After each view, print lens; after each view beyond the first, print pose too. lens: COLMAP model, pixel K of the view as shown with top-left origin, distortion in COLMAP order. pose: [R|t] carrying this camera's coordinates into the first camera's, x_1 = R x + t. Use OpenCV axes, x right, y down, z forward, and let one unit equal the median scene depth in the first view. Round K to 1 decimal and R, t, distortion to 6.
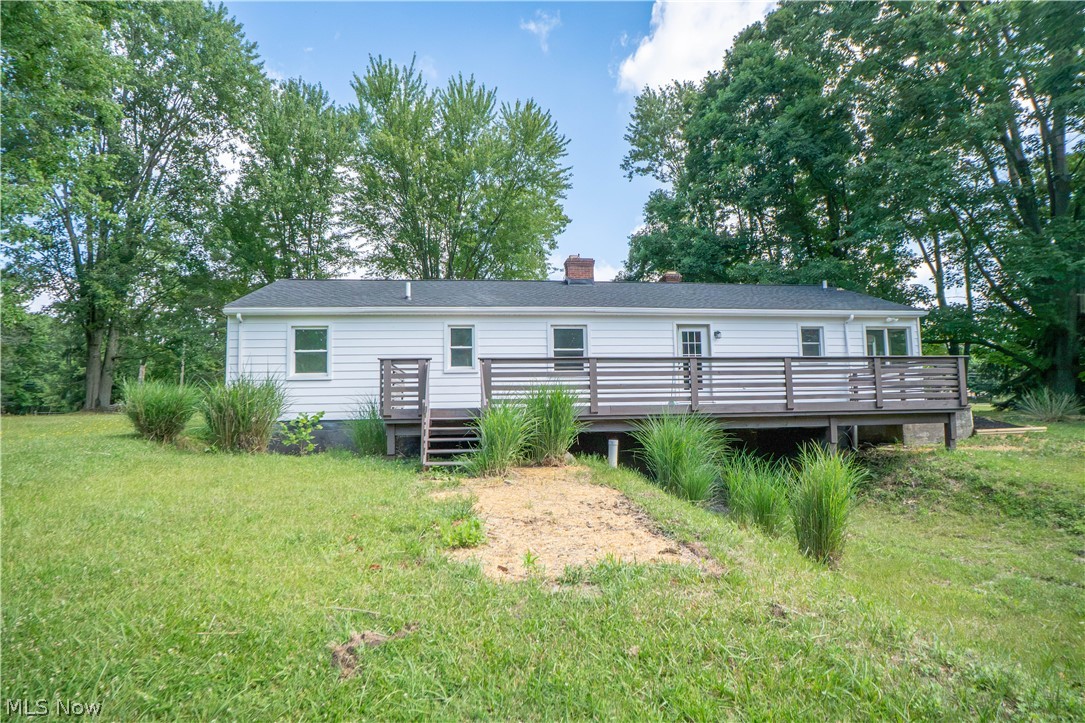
lens RADIAL K [[532.3, 0, 542.2], [0, 532.3, 349.0], [0, 0, 1]] dist [-0.028393, 0.000438]
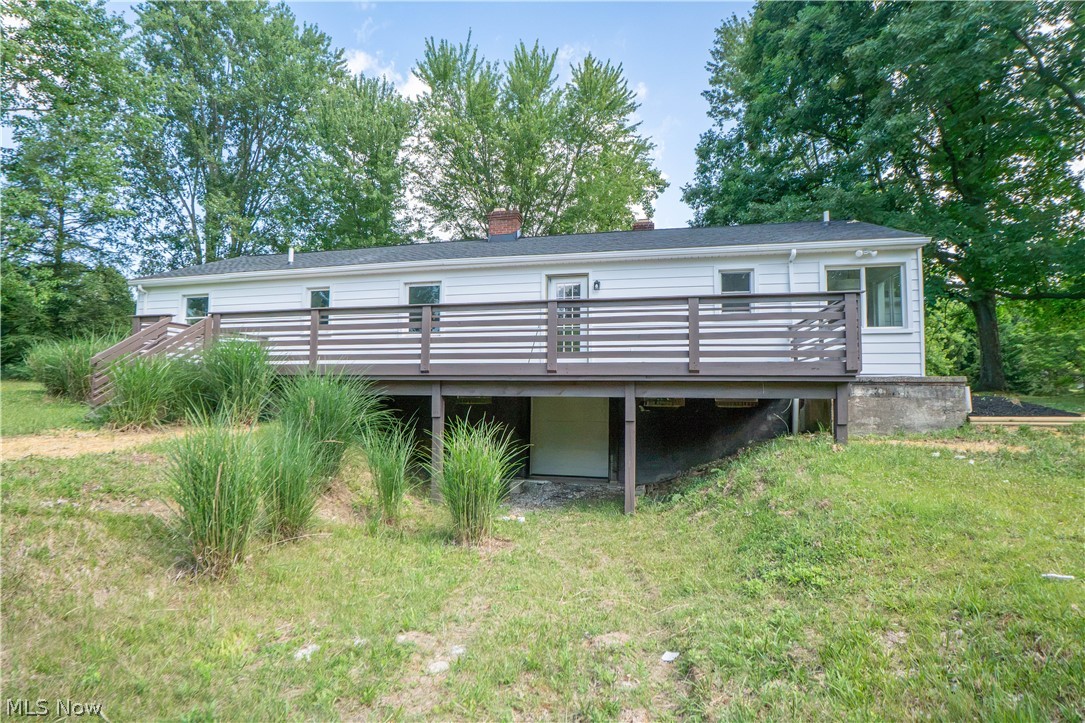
lens RADIAL K [[532.3, 0, 542.2], [0, 532.3, 349.0], [0, 0, 1]] dist [-0.028393, 0.000438]
pose [[0.940973, -0.004049, -0.338458, 0.491660], [0.013573, 0.999576, 0.025778, 0.044402], [0.338210, -0.028850, 0.940628, 0.205527]]
